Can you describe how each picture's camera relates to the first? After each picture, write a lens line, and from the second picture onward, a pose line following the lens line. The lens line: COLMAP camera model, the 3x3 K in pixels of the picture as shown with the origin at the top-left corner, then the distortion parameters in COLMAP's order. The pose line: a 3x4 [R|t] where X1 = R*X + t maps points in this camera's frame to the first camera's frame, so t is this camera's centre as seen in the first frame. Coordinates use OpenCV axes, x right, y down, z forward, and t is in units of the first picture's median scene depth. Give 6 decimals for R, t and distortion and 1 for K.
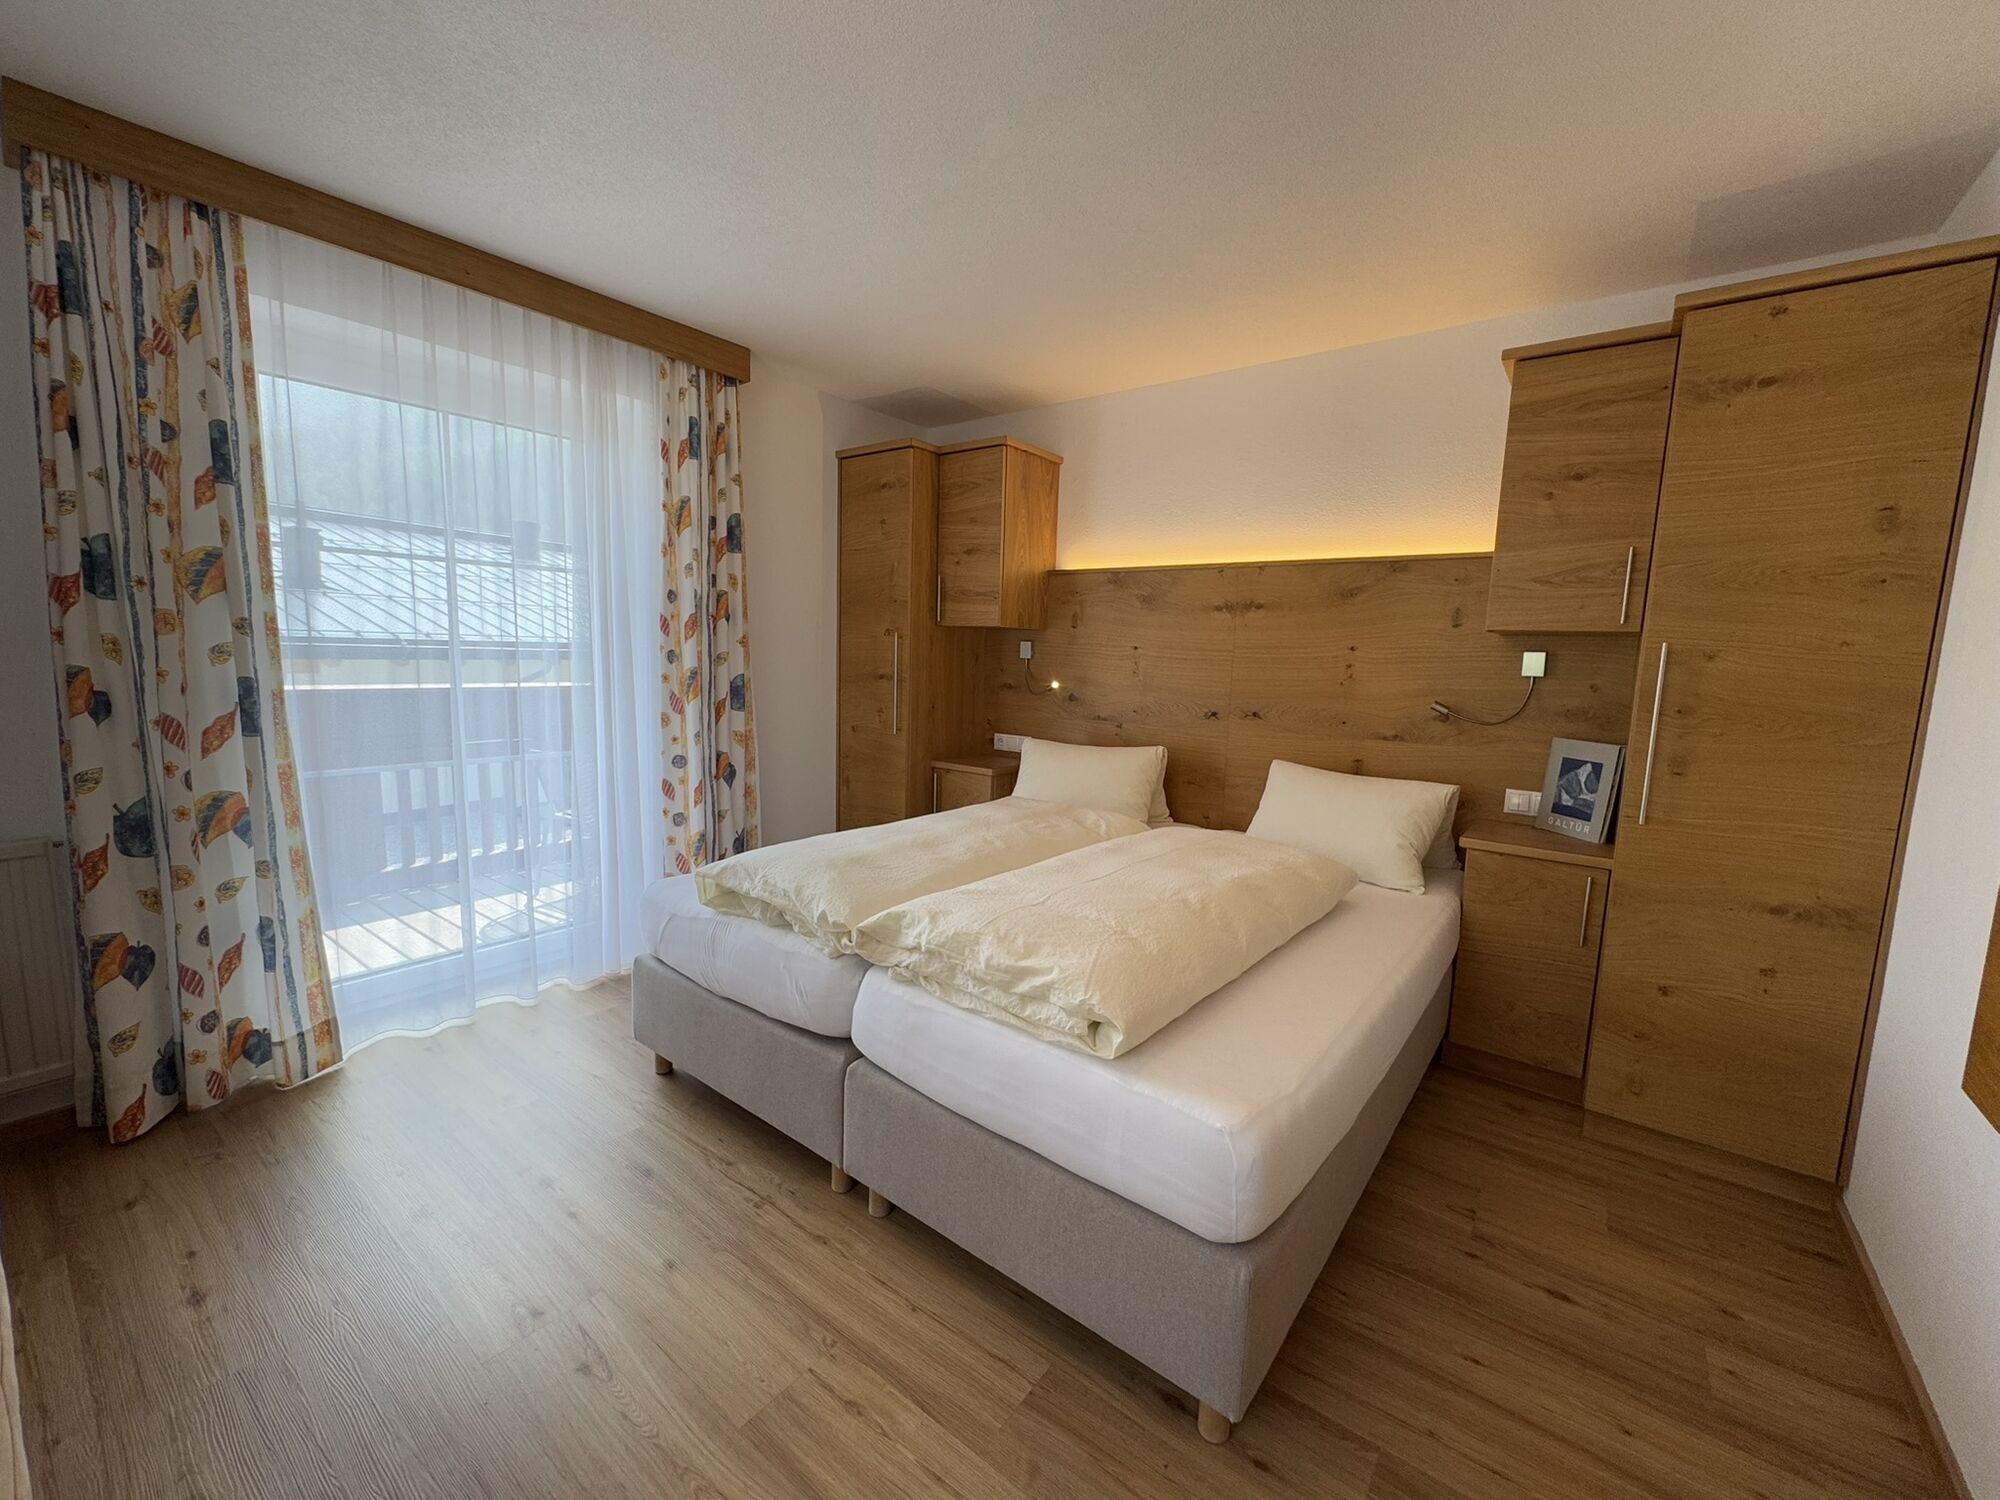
lens RADIAL K [[797.8, 0, 997.6], [0, 797.8, 748.6], [0, 0, 1]] dist [-0.003148, -0.000150]
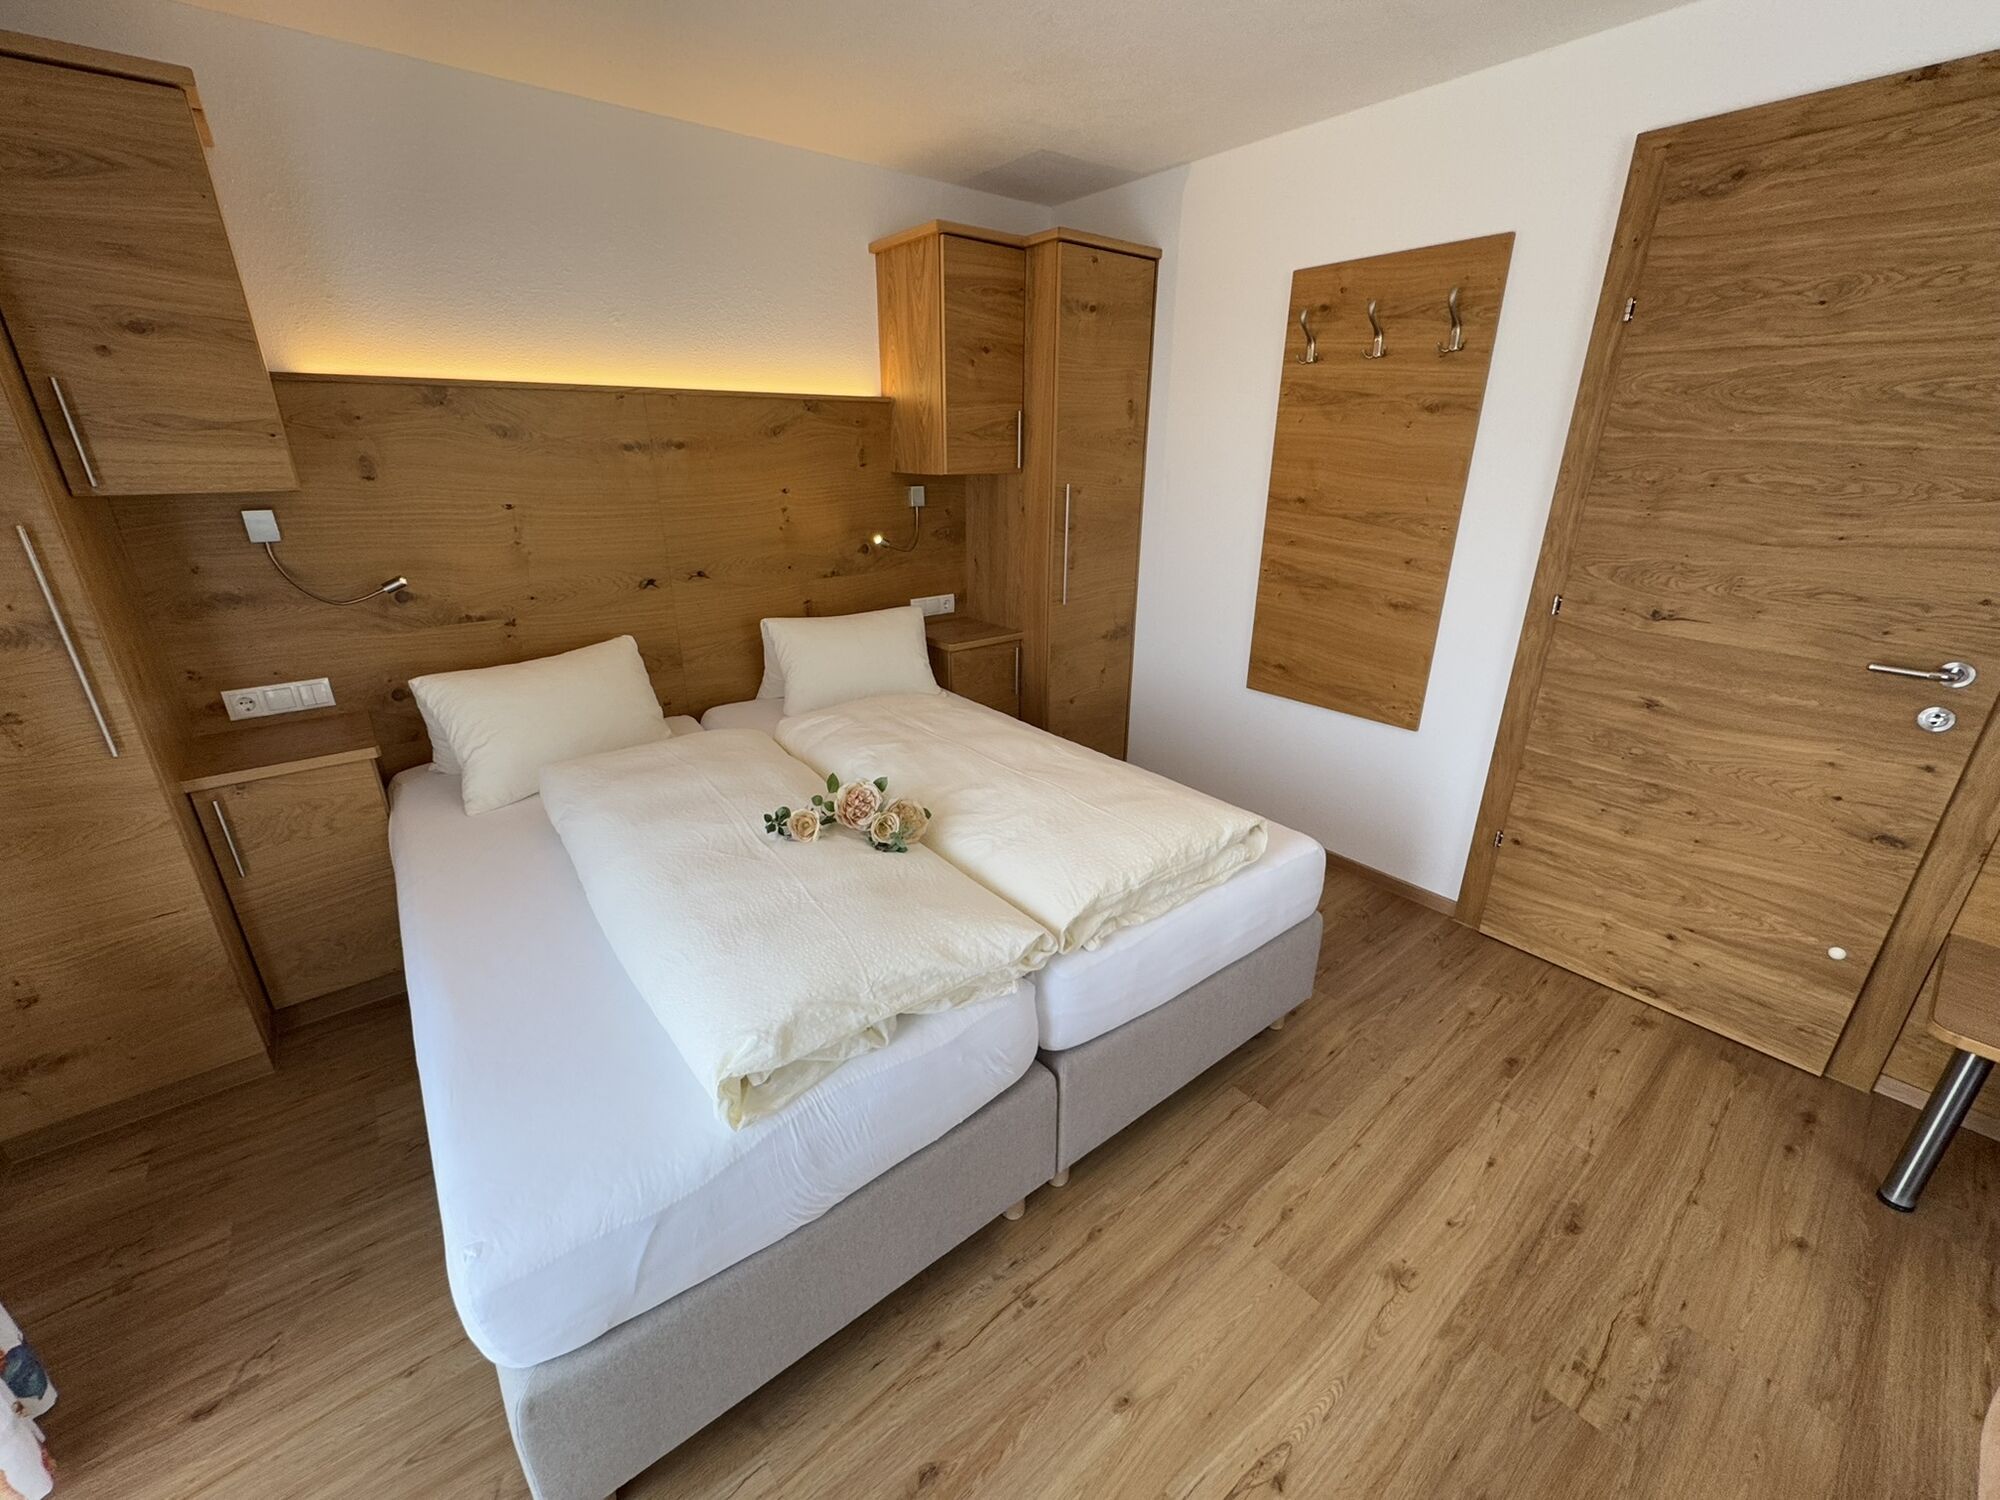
lens RADIAL K [[797.8, 0, 996.3], [0, 797.8, 750.2], [0, 0, 1]] dist [-0.003148, -0.000150]
pose [[0.232959, -0.375473, 0.897079, -0.988044], [0.123175, 0.926422, 0.355768, -0.287170], [-0.964654, 0.027618, 0.262067, 0.965027]]
